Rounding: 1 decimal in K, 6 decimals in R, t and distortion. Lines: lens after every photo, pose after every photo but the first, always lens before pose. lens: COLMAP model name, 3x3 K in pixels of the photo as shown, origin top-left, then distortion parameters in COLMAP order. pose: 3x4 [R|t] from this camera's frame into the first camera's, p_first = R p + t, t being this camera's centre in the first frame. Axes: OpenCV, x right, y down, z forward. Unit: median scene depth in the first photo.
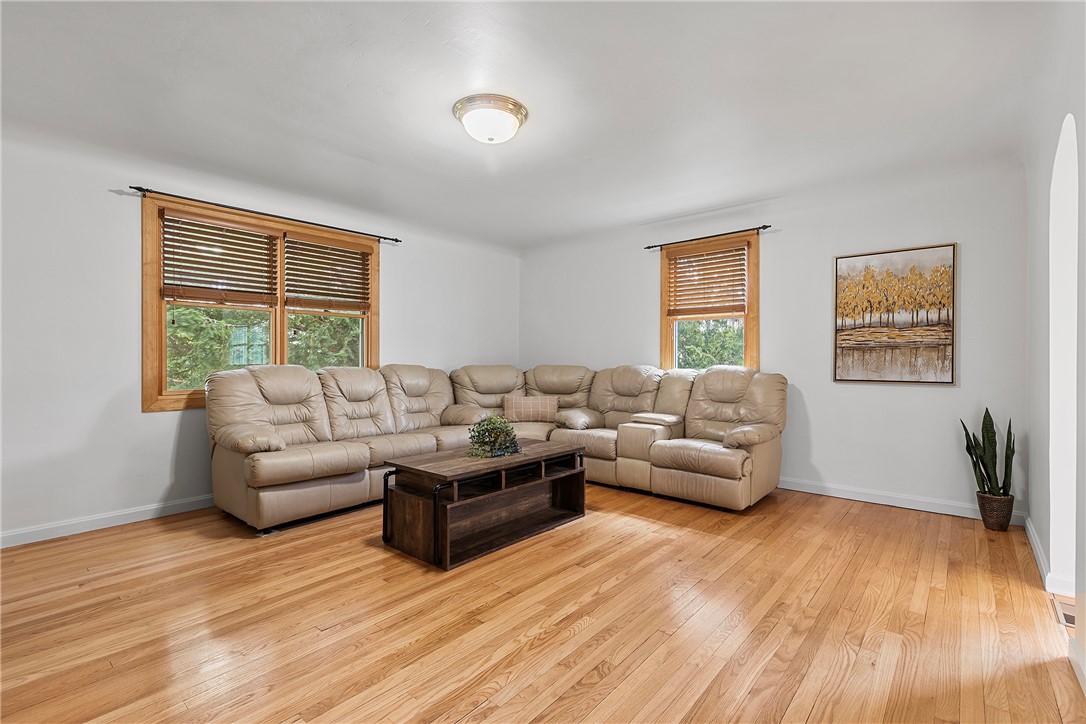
lens RADIAL K [[494.3, 0, 552.2], [0, 494.3, 363.6], [0, 0, 1]] dist [0.004157, -0.000231]
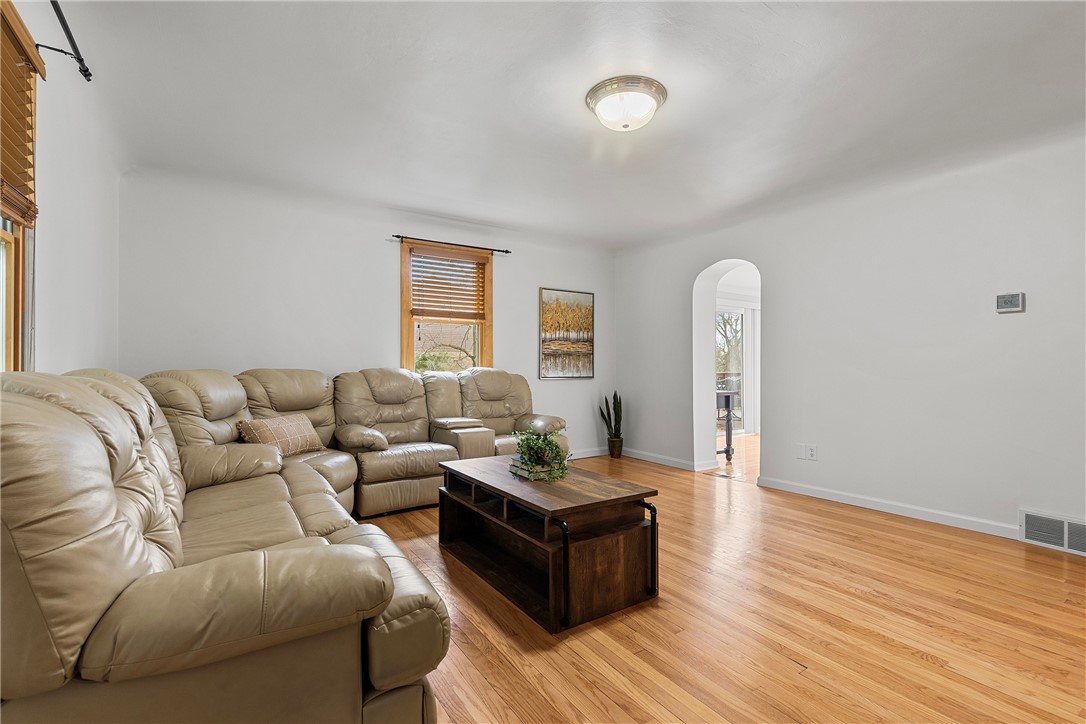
lens RADIAL K [[494.3, 0, 548.6], [0, 494.3, 362.2], [0, 0, 1]] dist [0.004157, -0.000231]
pose [[0.277791, 0.004854, 0.960629, -0.811027], [0.001775, 0.999983, -0.005566, -0.001777], [-0.960640, 0.003251, 0.277778, 0.669639]]
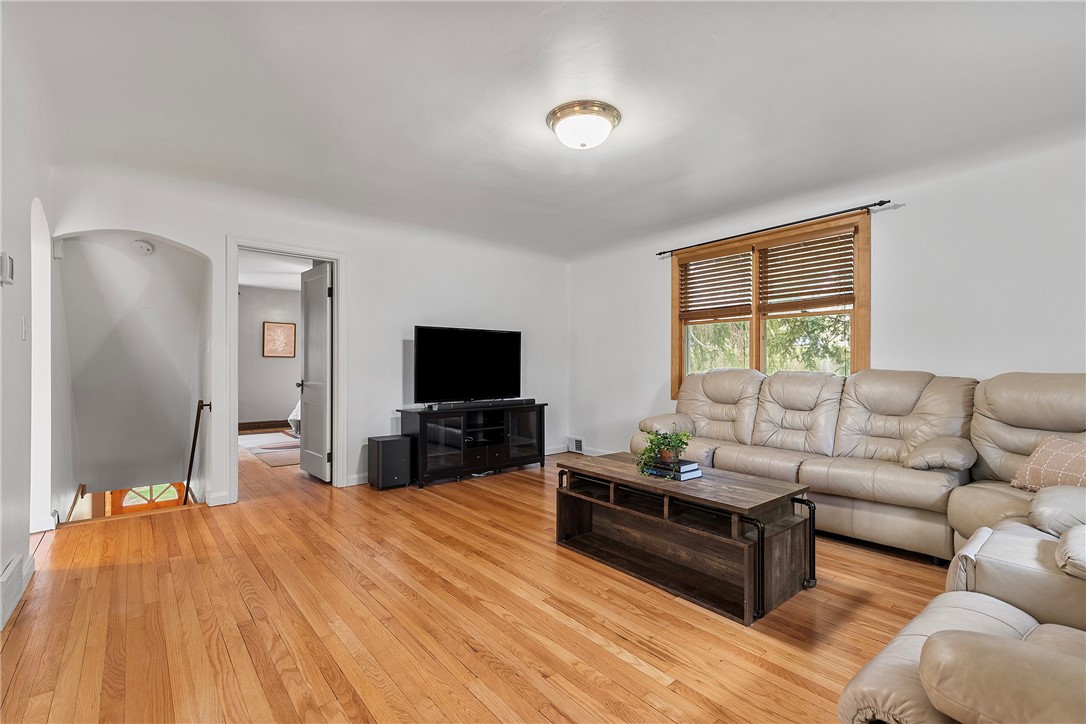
lens RADIAL K [[494.3, 0, 546.6], [0, 494.3, 361.1], [0, 0, 1]] dist [0.004157, -0.000231]
pose [[-0.179268, -0.009628, -0.983753, 0.672215], [-0.004901, 0.999948, -0.008893, -0.002189], [0.983788, 0.003227, -0.179306, 0.841642]]
